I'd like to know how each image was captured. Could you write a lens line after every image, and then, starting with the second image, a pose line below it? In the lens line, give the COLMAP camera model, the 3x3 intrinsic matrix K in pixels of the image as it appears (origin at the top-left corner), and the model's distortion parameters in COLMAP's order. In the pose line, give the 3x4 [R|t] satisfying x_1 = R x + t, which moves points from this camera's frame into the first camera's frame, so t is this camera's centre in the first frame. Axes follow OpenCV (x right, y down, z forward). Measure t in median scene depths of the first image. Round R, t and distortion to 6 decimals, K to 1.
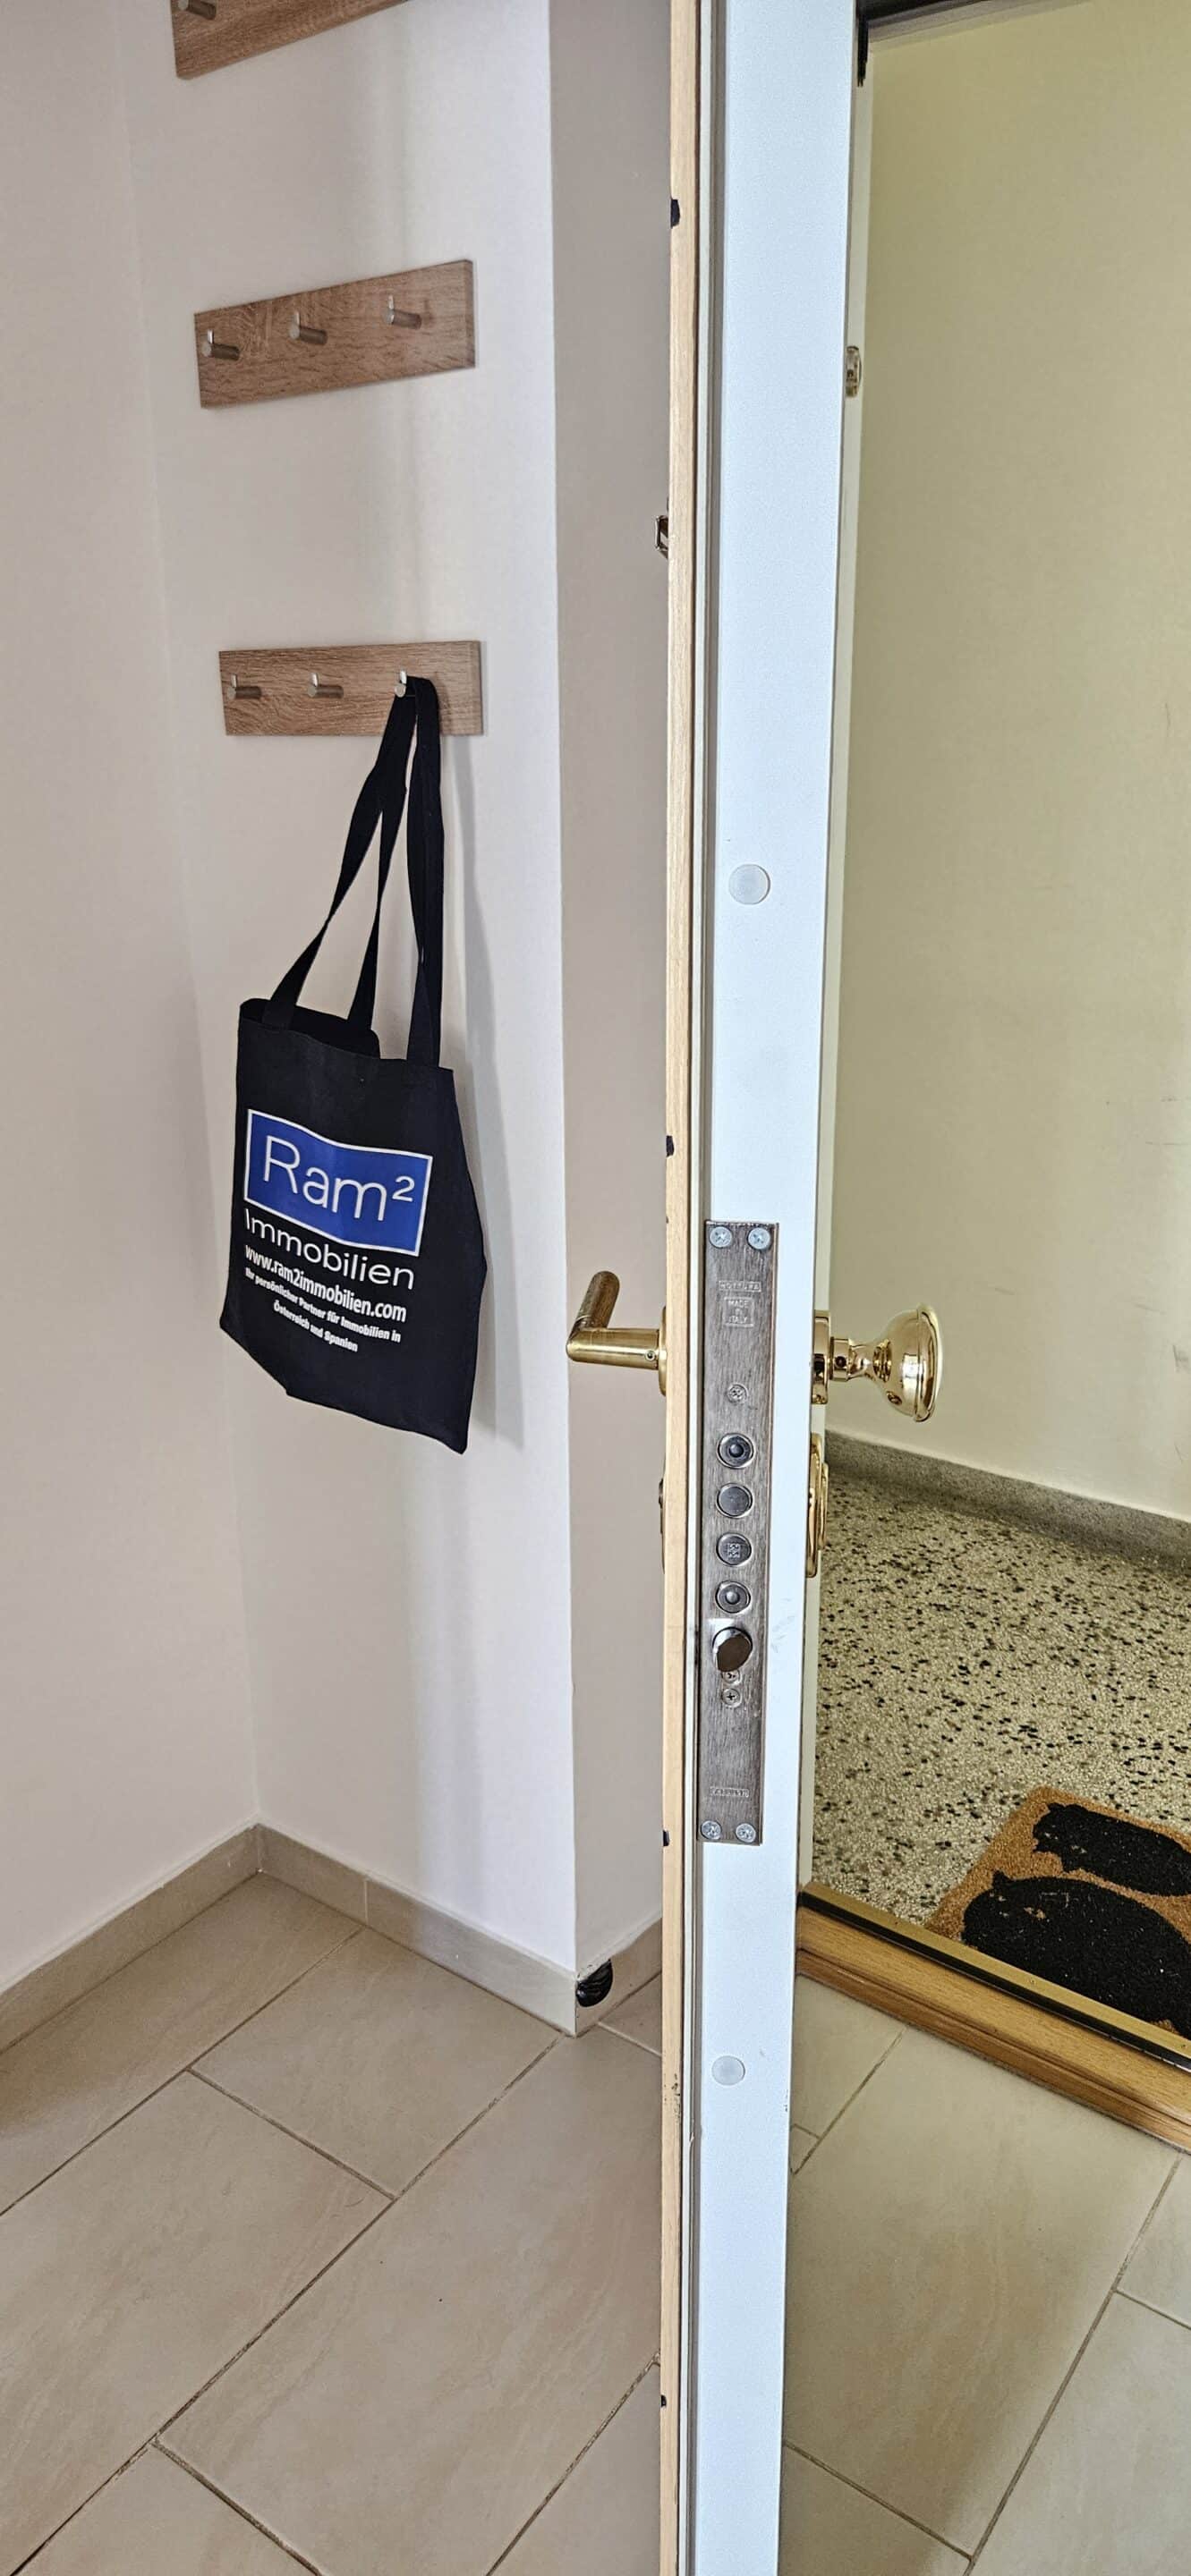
lens RADIAL K [[1749.6, 0, 595.5], [0, 1749.6, 1288.0], [0, 0, 1]] dist [-0.002771, -0.001136]
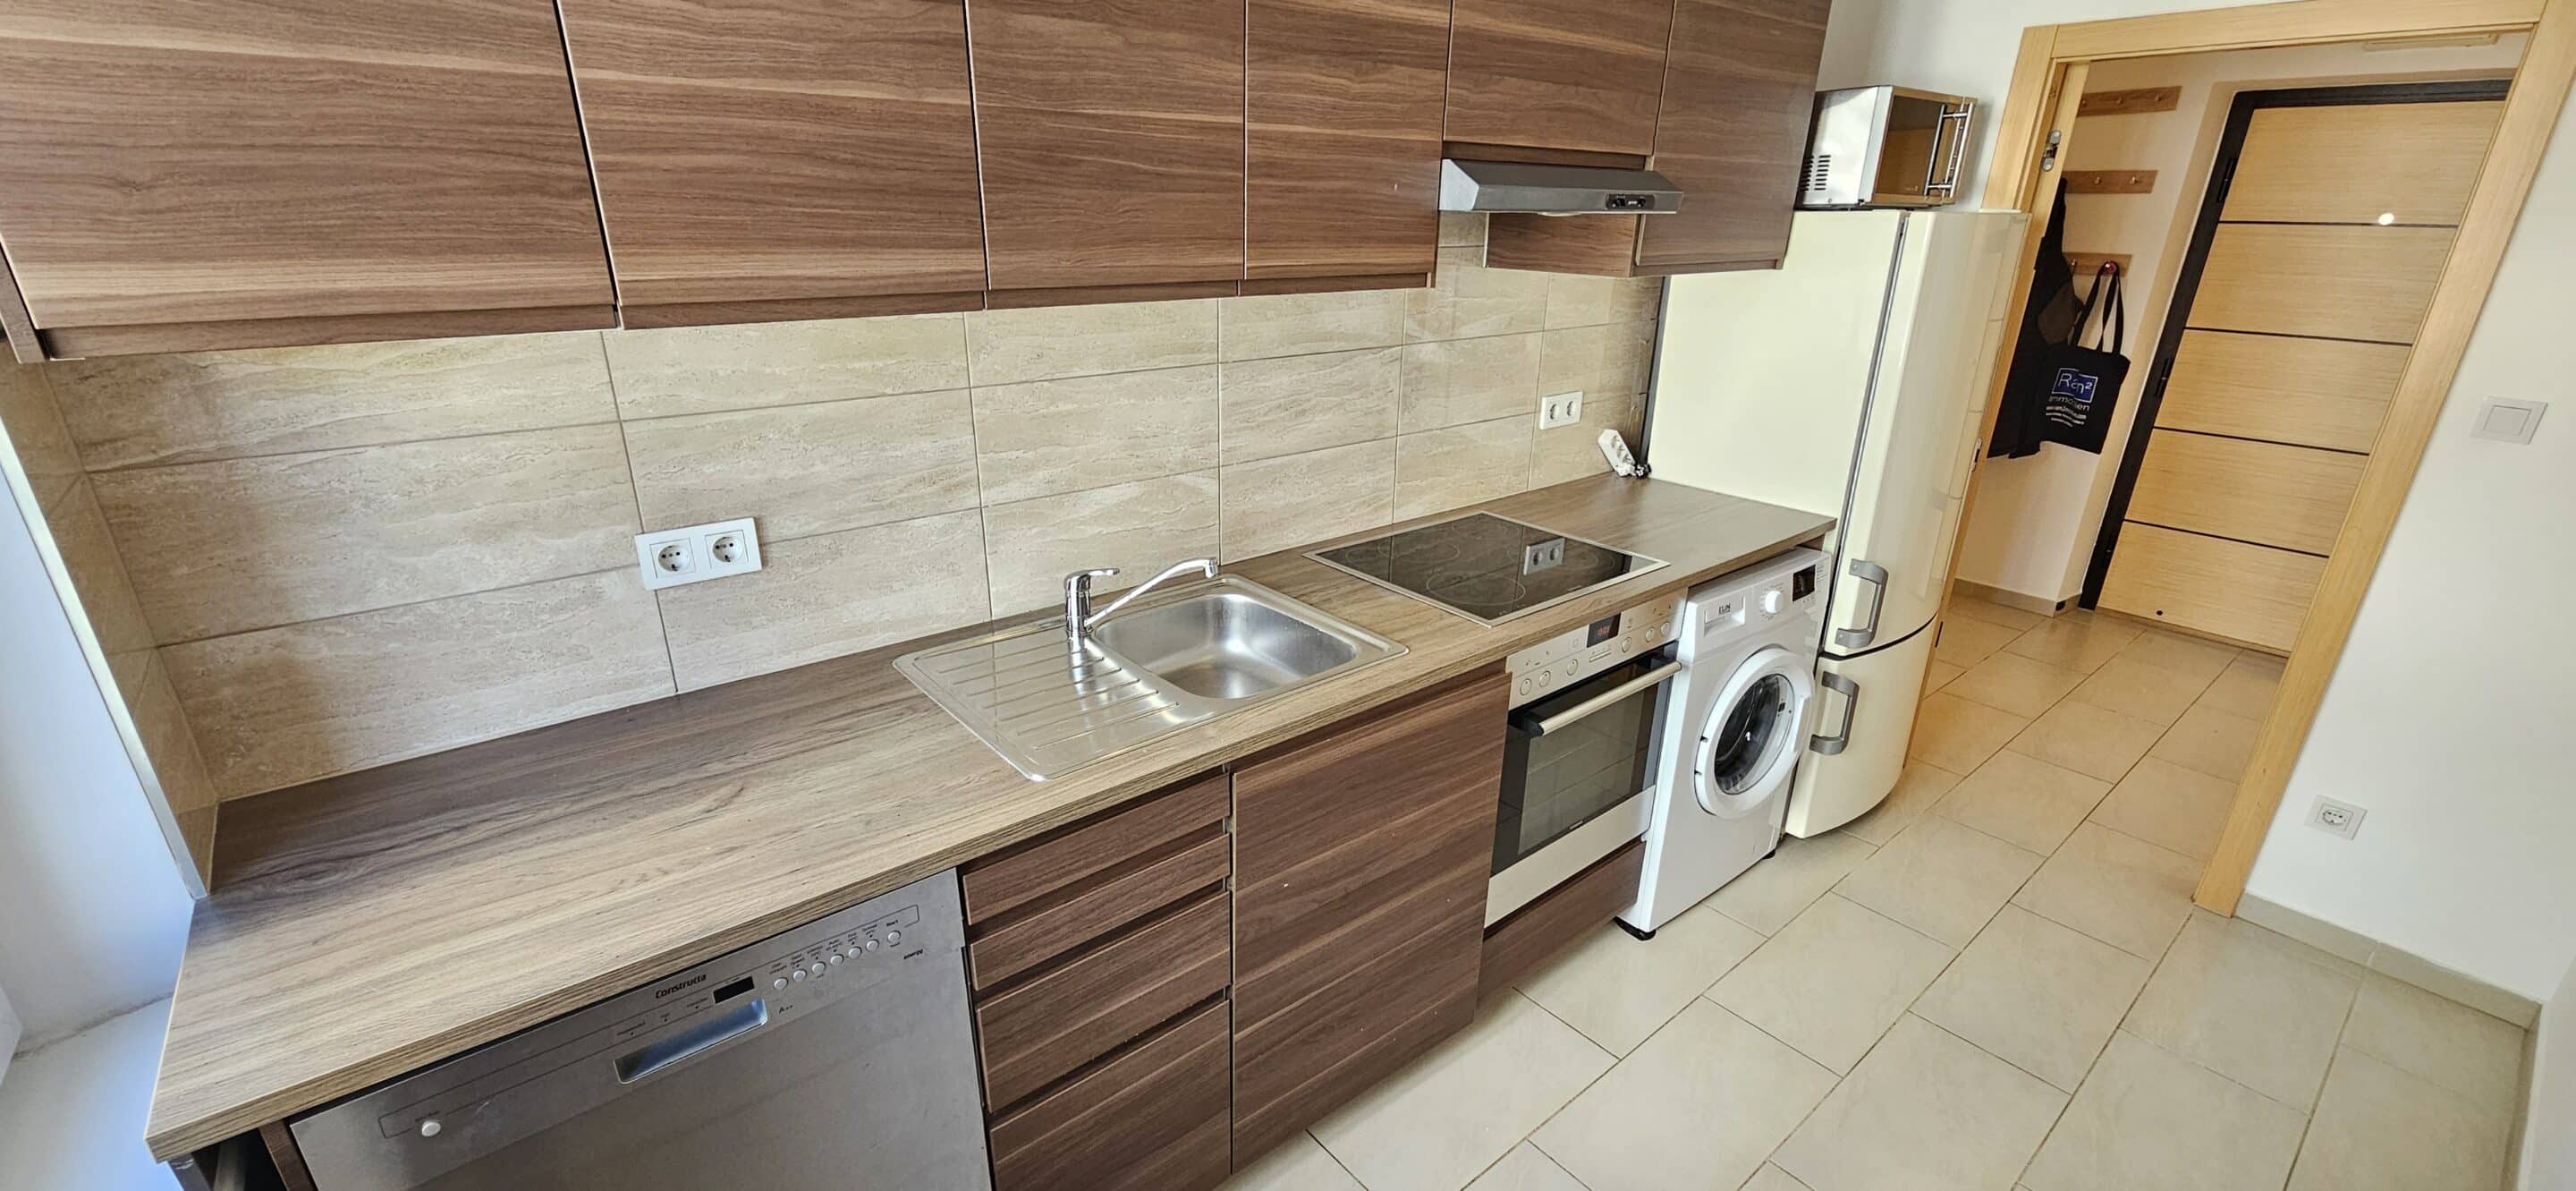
lens RADIAL K [[1056.4, 0, 1277.1], [0, 1056.4, 614.2], [0, 0, 1]] dist [0.000205, 0.000061]
pose [[0.965947, 0.118518, -0.230000, -1.386713], [-0.108172, 0.992489, 0.057129, 0.581347], [0.235044, -0.030304, 0.971512, -2.031973]]
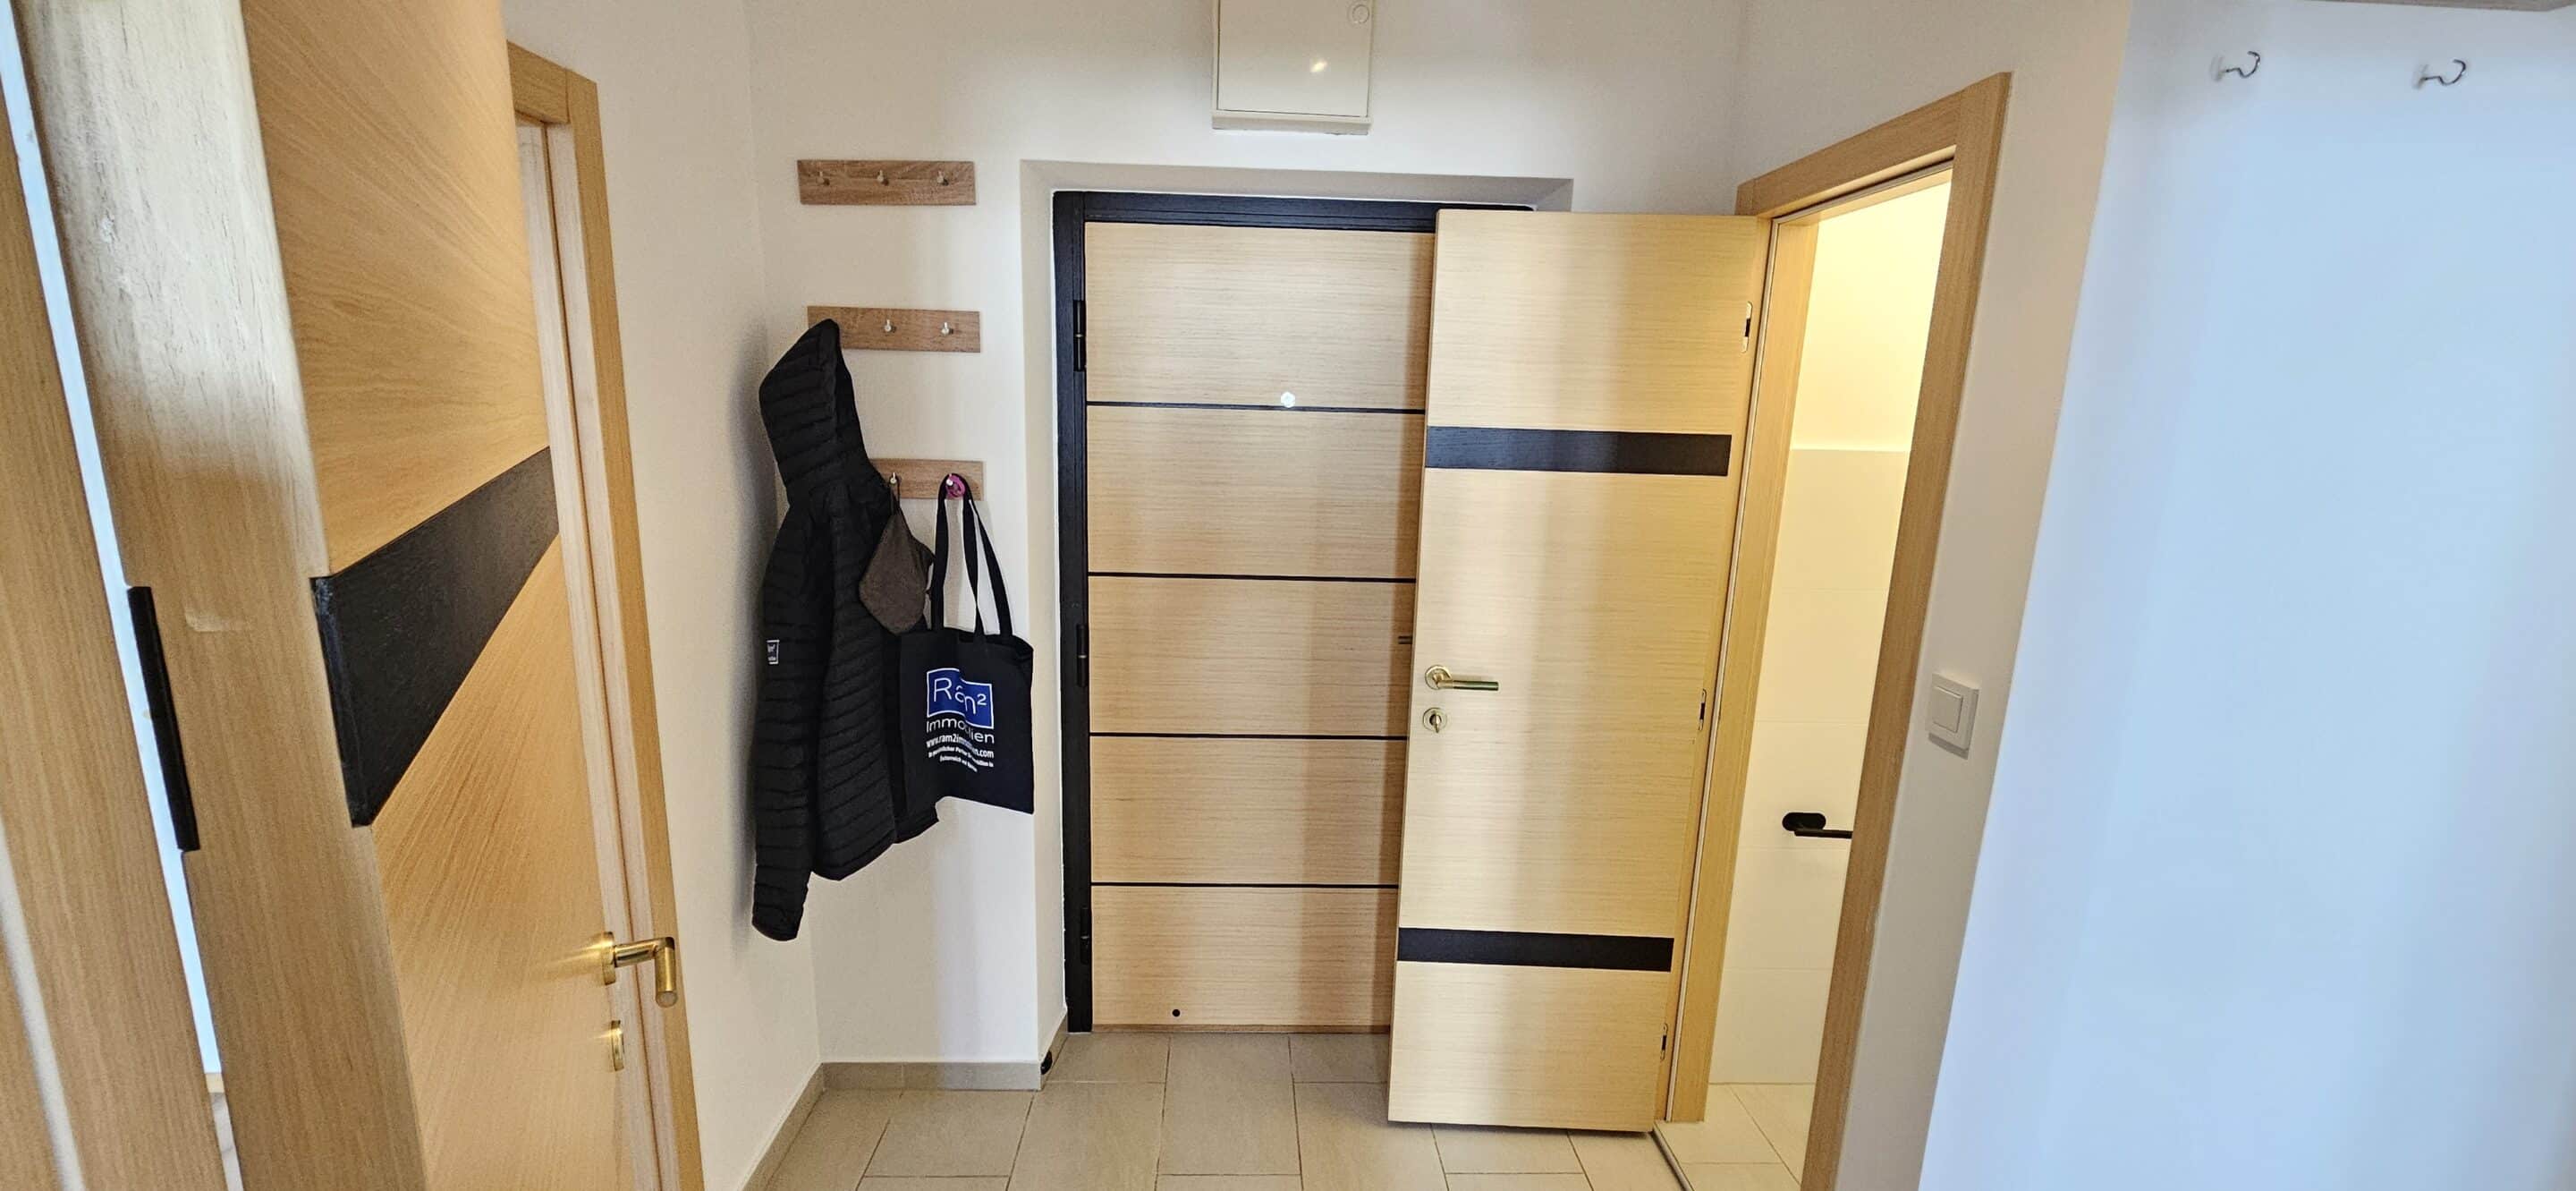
lens RADIAL K [[1056.4, 0, 1277.1], [0, 1056.4, 614.2], [0, 0, 1]] dist [0.000205, 0.000061]
pose [[0.781810, -0.096758, 0.615963, -0.642411], [0.162527, 0.985359, -0.051502, -0.032821], [-0.601961, 0.140375, 0.786090, -0.313038]]
